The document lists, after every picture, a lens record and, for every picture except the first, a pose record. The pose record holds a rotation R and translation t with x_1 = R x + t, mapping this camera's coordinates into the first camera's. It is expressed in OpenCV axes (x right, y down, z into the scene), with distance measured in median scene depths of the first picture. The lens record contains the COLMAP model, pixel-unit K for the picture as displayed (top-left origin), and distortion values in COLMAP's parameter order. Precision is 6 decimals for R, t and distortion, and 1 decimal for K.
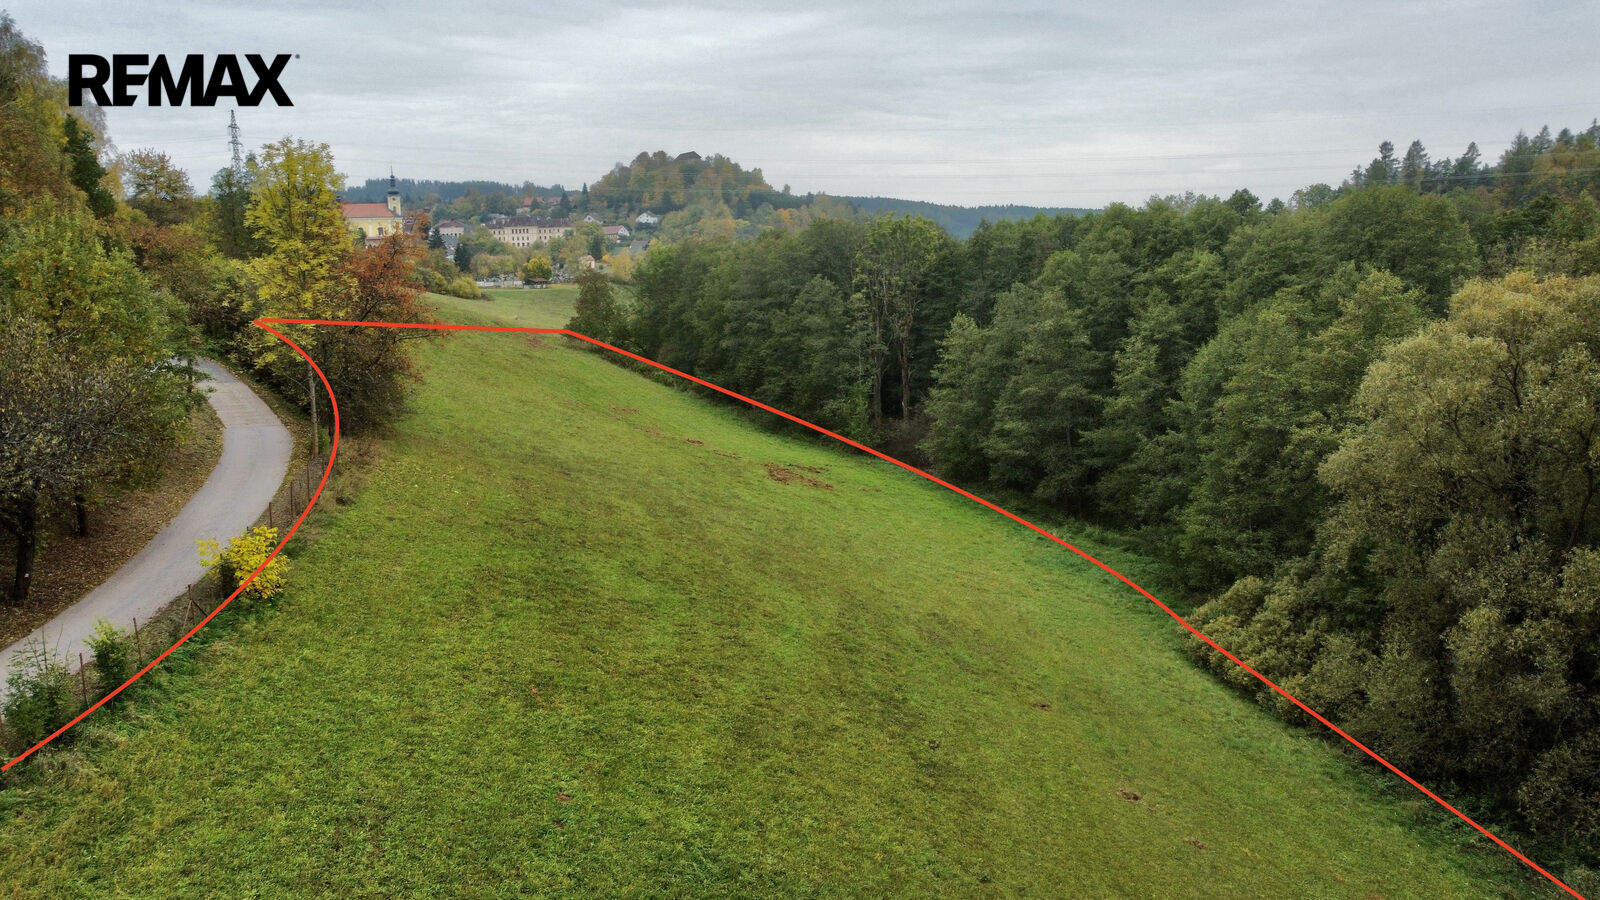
lens RADIAL K [[1189.8, 0, 800.0], [0, 1189.8, 450.0], [0, 0, 1]] dist [-0.000951, -0.002202]
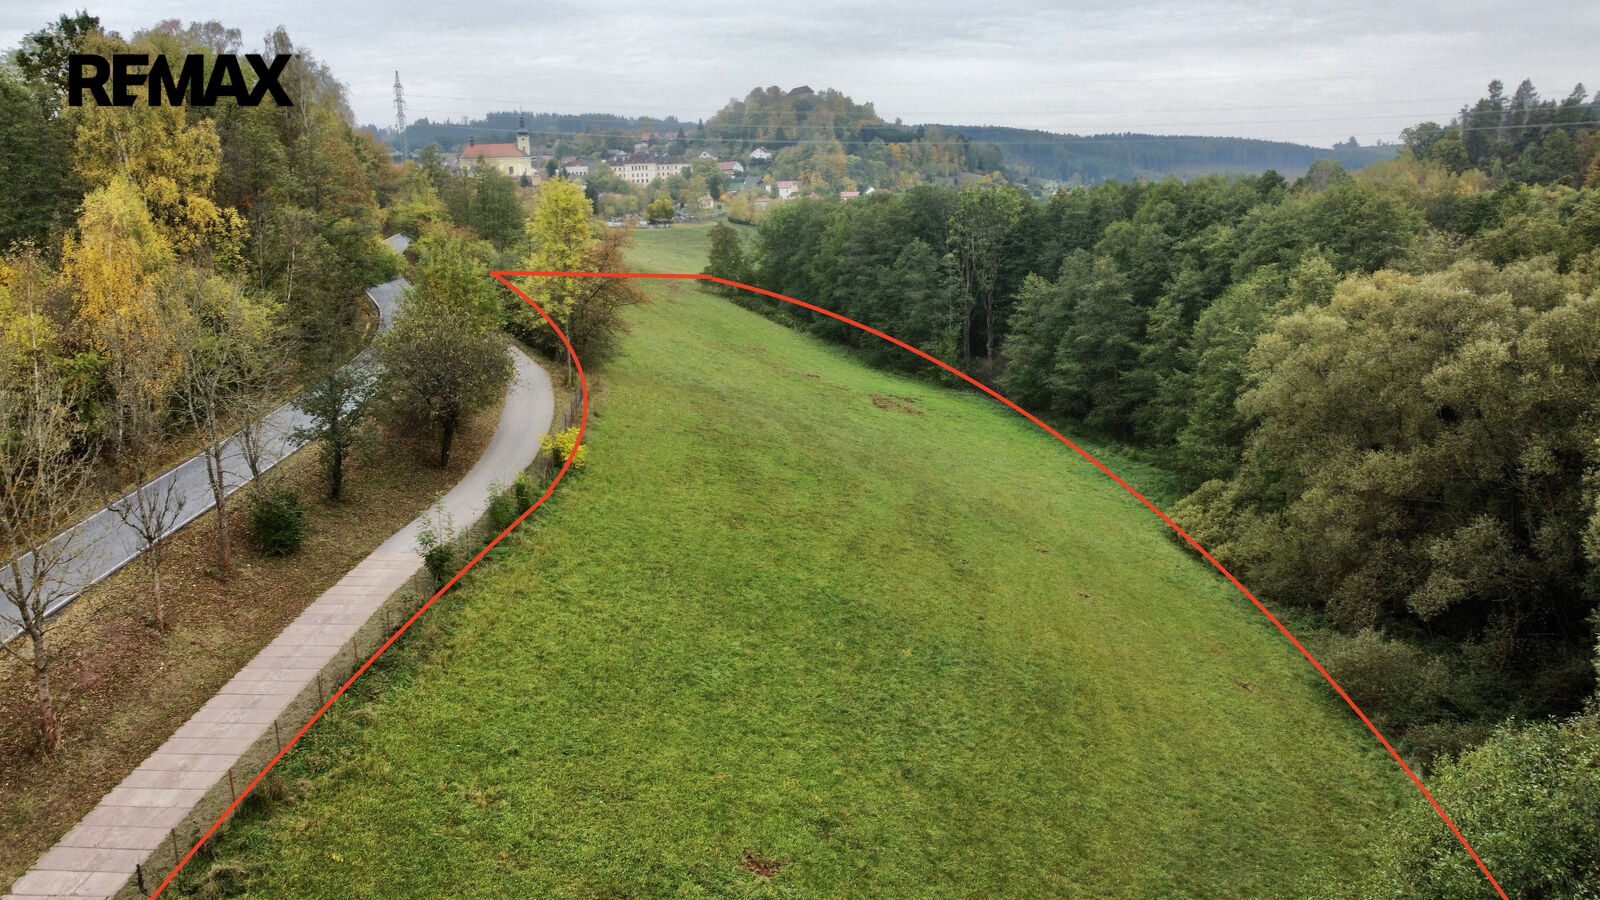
lens RADIAL K [[1193.0, 0, 800.0], [0, 1193.0, 450.0], [0, 0, 1]] dist [-0.003656, -0.012914]
pose [[0.995824, 0.015189, -0.090025, 0.009529], [-0.009959, 0.998252, 0.058264, -0.002082], [0.090752, -0.057124, 0.994234, -0.220474]]
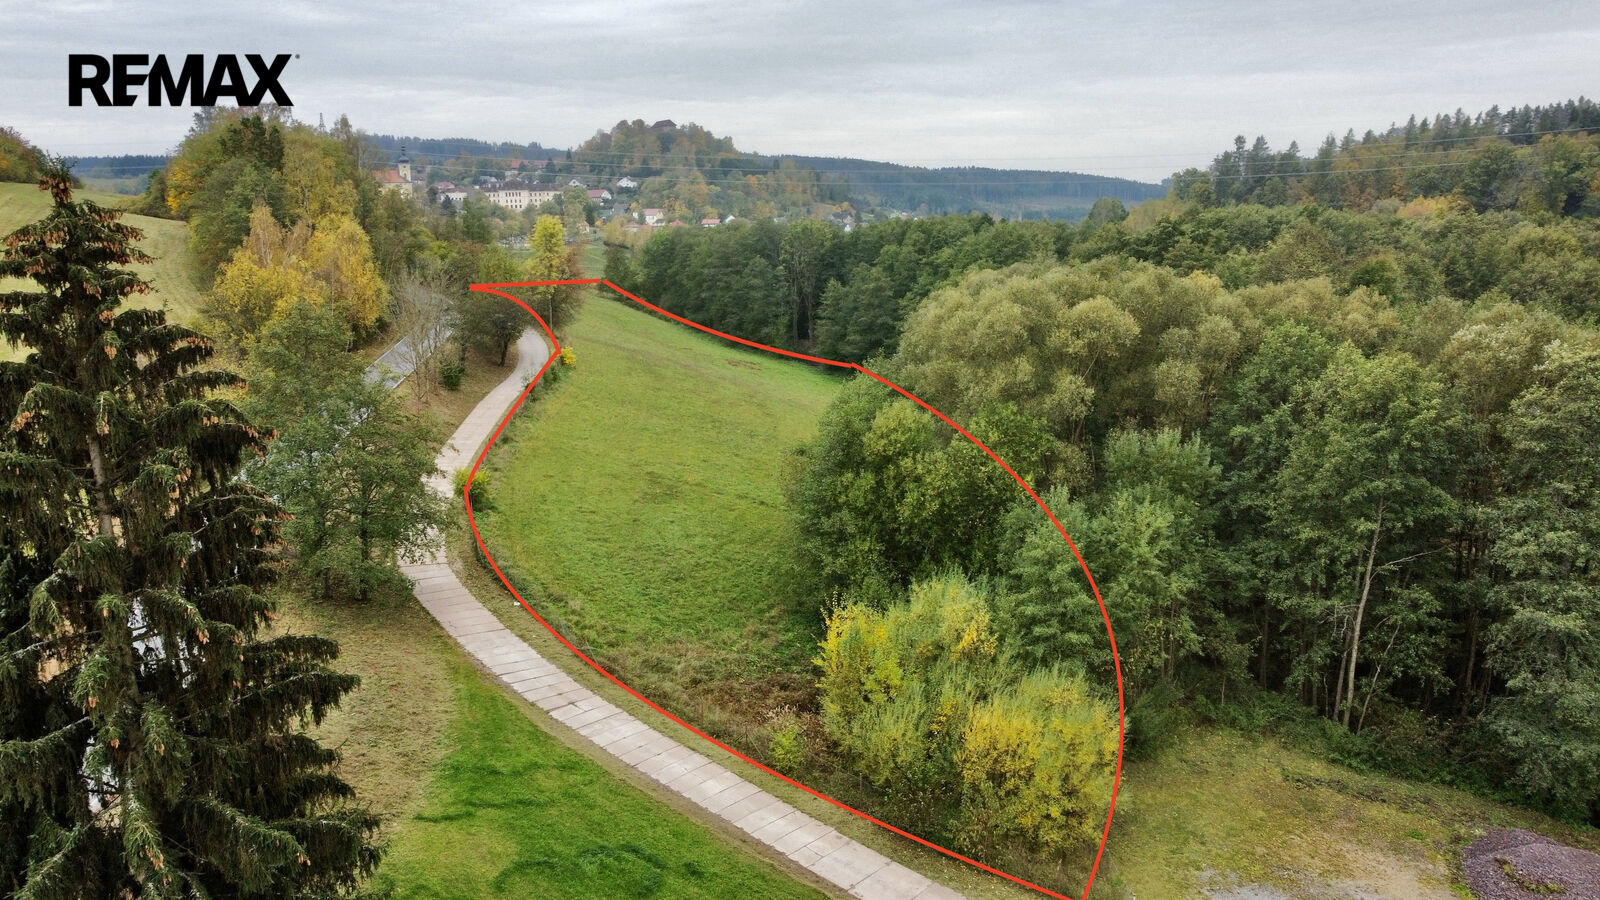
lens RADIAL K [[1193.0, 0, 800.0], [0, 1193.0, 450.0], [0, 0, 1]] dist [-0.003656, -0.012914]
pose [[0.999706, 0.003966, 0.023920, 0.035996], [-0.004834, 0.999328, 0.036328, 0.073459], [-0.023760, -0.036433, 0.999054, -0.752851]]
